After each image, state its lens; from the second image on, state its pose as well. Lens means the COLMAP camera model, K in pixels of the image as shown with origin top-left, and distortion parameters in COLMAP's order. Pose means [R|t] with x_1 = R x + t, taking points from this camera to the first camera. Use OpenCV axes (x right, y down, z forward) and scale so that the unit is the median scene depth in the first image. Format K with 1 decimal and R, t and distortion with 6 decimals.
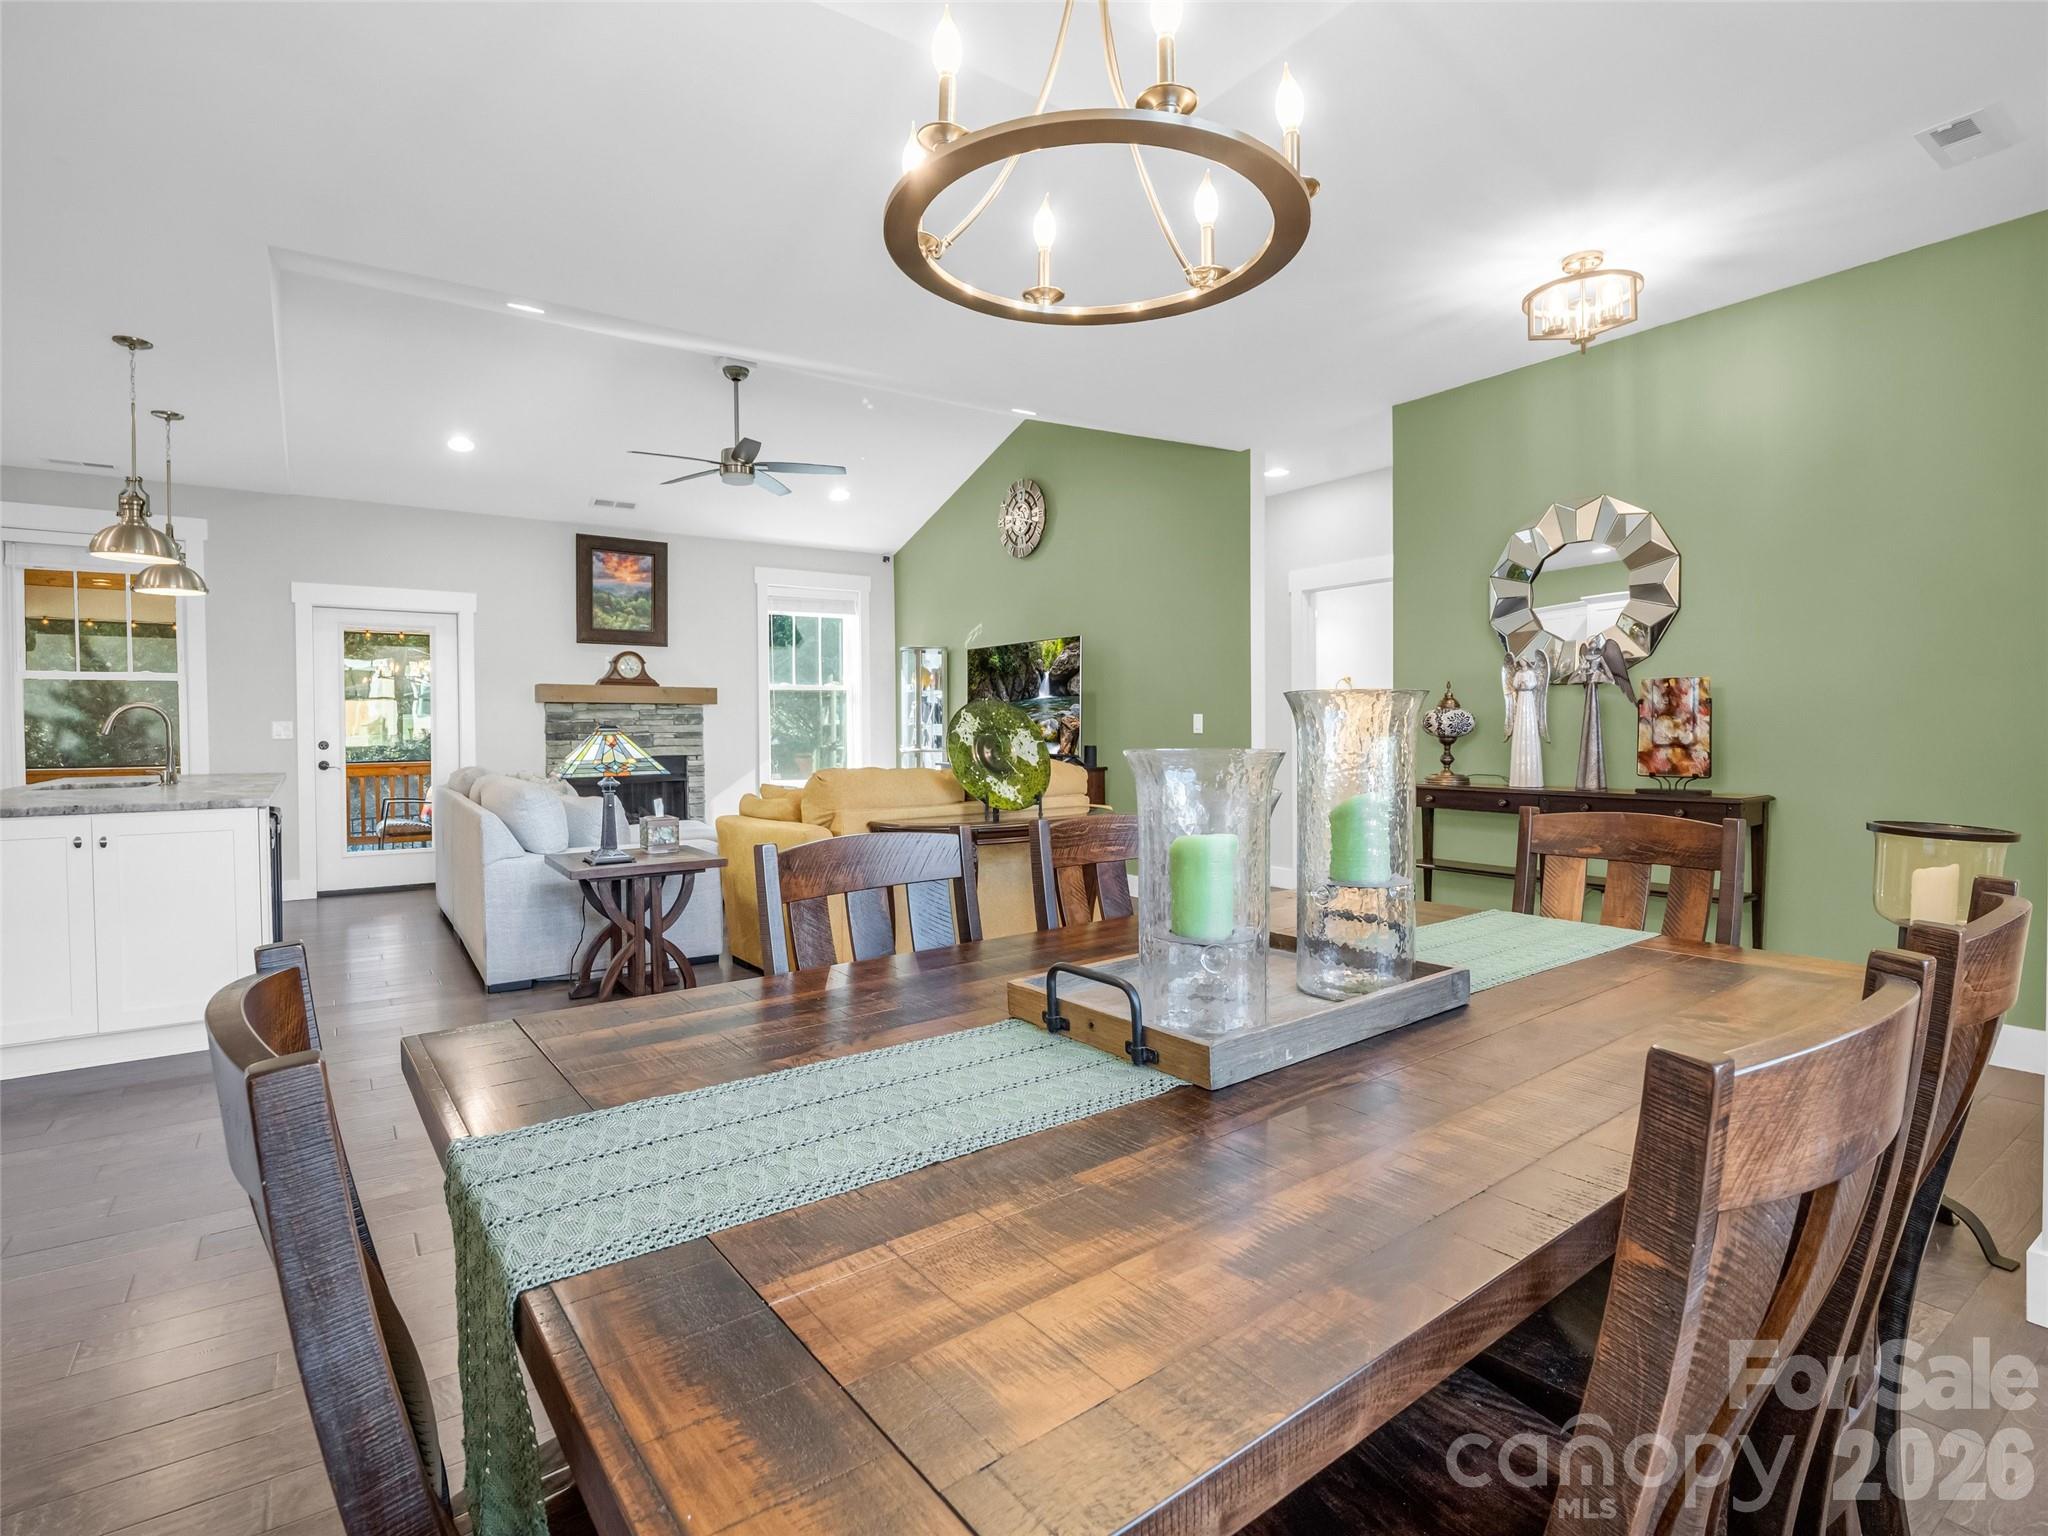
lens RADIAL K [[1011.1, 0, 1025.0], [0, 1011.1, 740.4], [0, 0, 1]] dist [-0.010426, -0.005118]
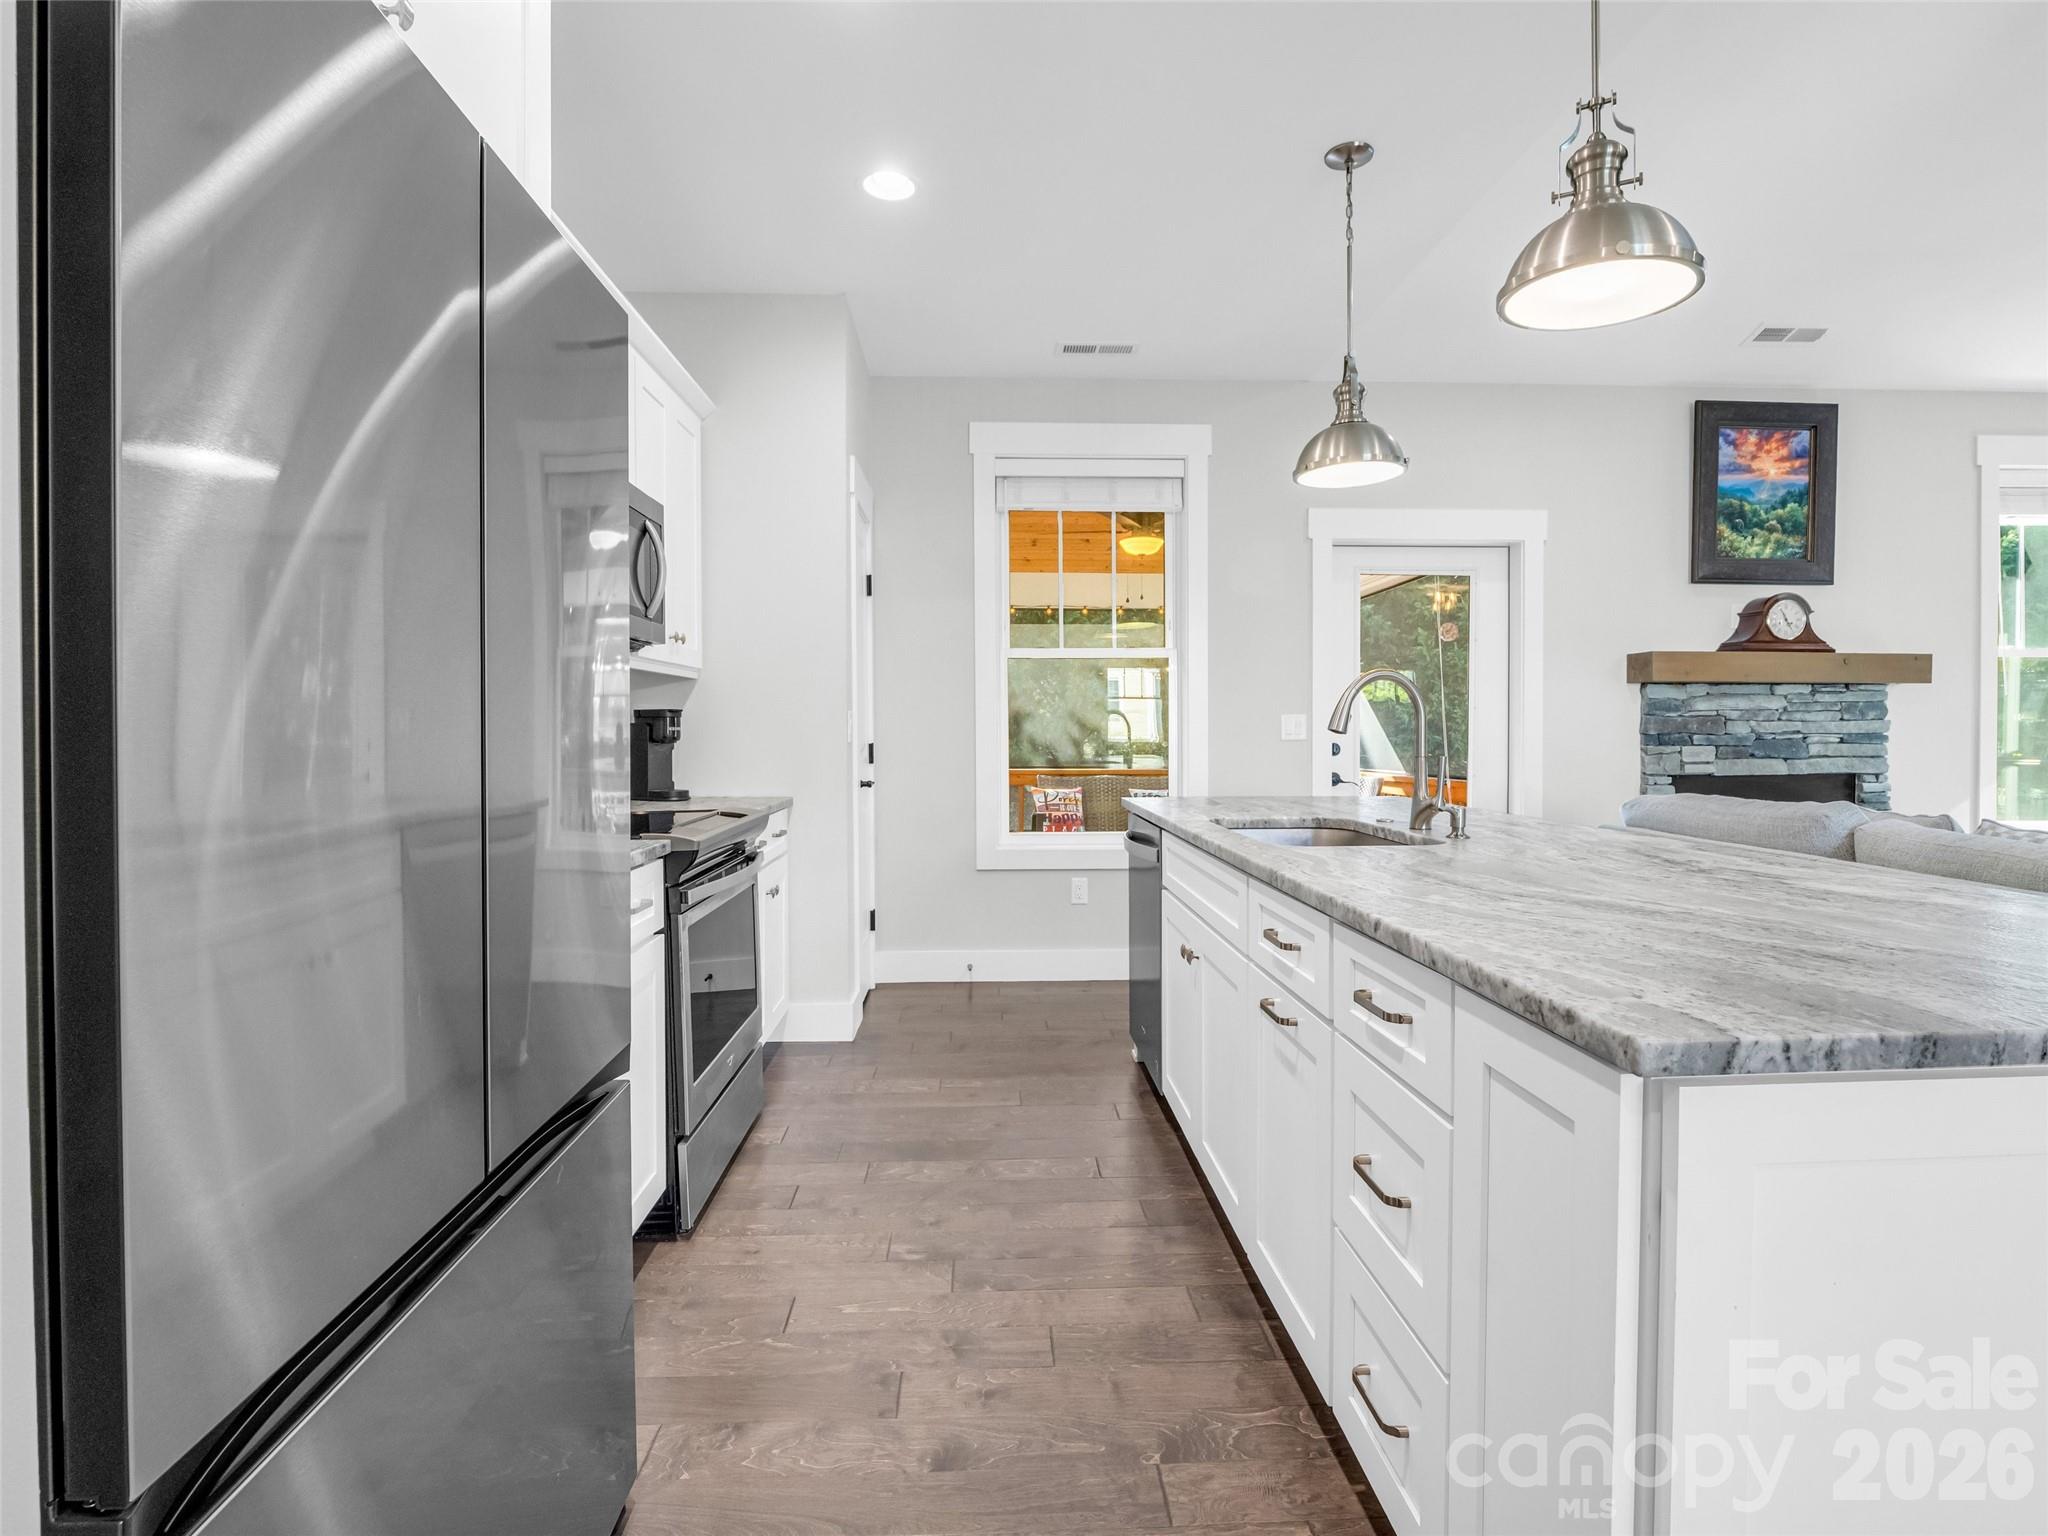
lens RADIAL K [[1011.1, 0, 1025.1], [0, 1011.1, 751.2], [0, 0, 1]] dist [-0.010426, -0.005118]
pose [[0.841278, 0.013819, -0.540427, -0.458247], [-0.008704, 0.999890, 0.012018, -0.000305], [0.540533, -0.005407, 0.841305, 0.282954]]
